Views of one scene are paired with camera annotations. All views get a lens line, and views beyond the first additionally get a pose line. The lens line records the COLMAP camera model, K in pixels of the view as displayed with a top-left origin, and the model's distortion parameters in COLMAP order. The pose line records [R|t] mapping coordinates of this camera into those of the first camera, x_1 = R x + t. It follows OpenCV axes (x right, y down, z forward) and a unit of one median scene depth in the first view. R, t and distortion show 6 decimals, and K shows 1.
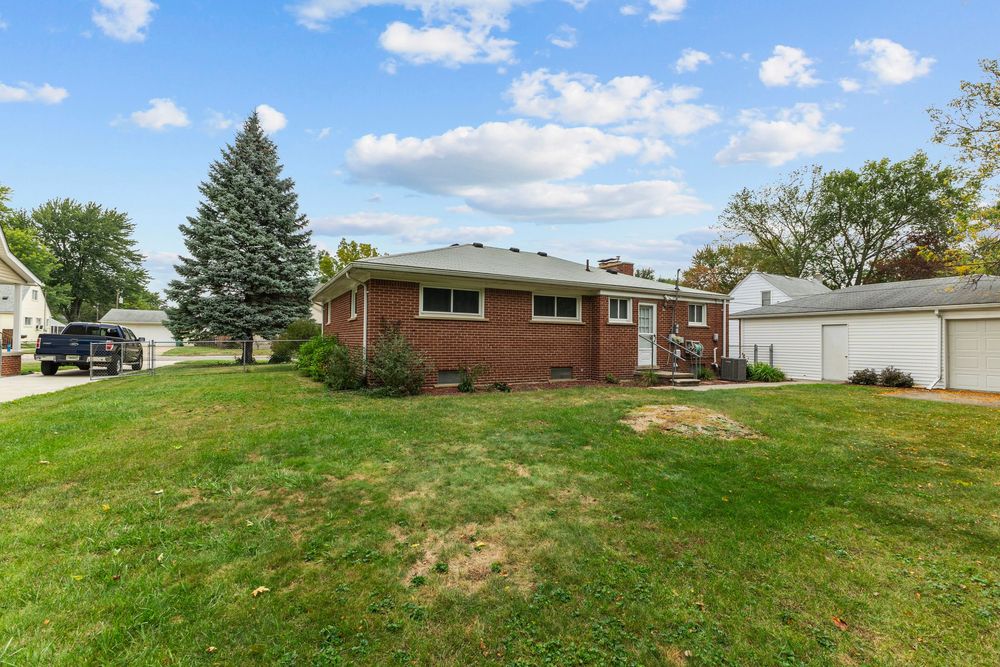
lens RADIAL K [[436.5, 0, 497.8], [0, 436.5, 331.1], [0, 0, 1]] dist [0.010977, -0.000187]
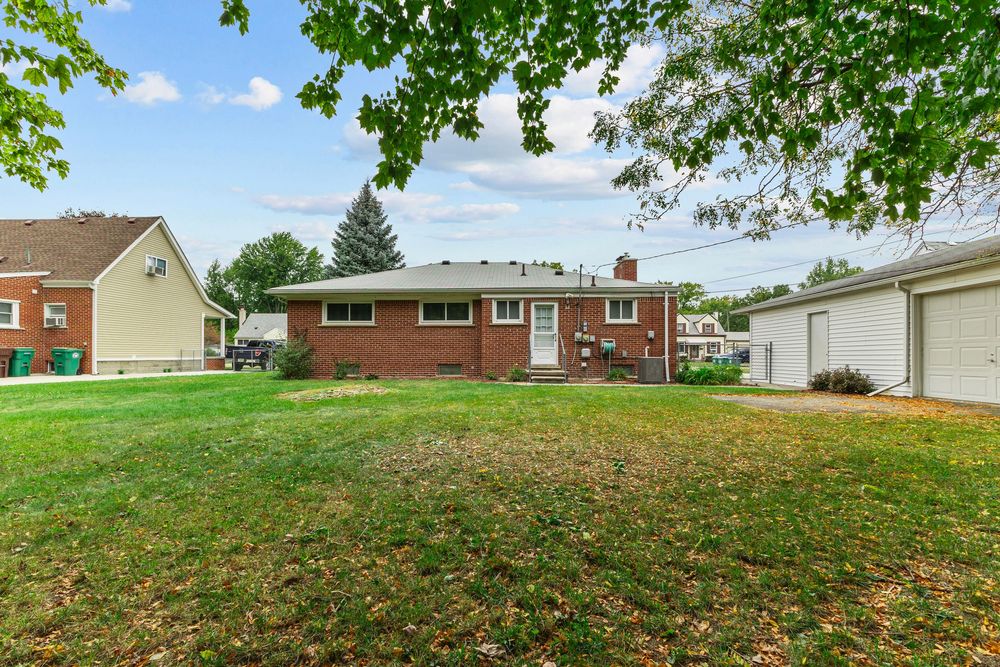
lens RADIAL K [[439.5, 0, 499.9], [0, 439.5, 355.4], [0, 0, 1]] dist [0.010875, -0.000013]
pose [[0.850581, -0.009718, -0.525754, 0.816313], [0.020322, 0.999690, 0.014400, 0.042888], [0.525451, -0.022932, 0.850515, 0.087350]]
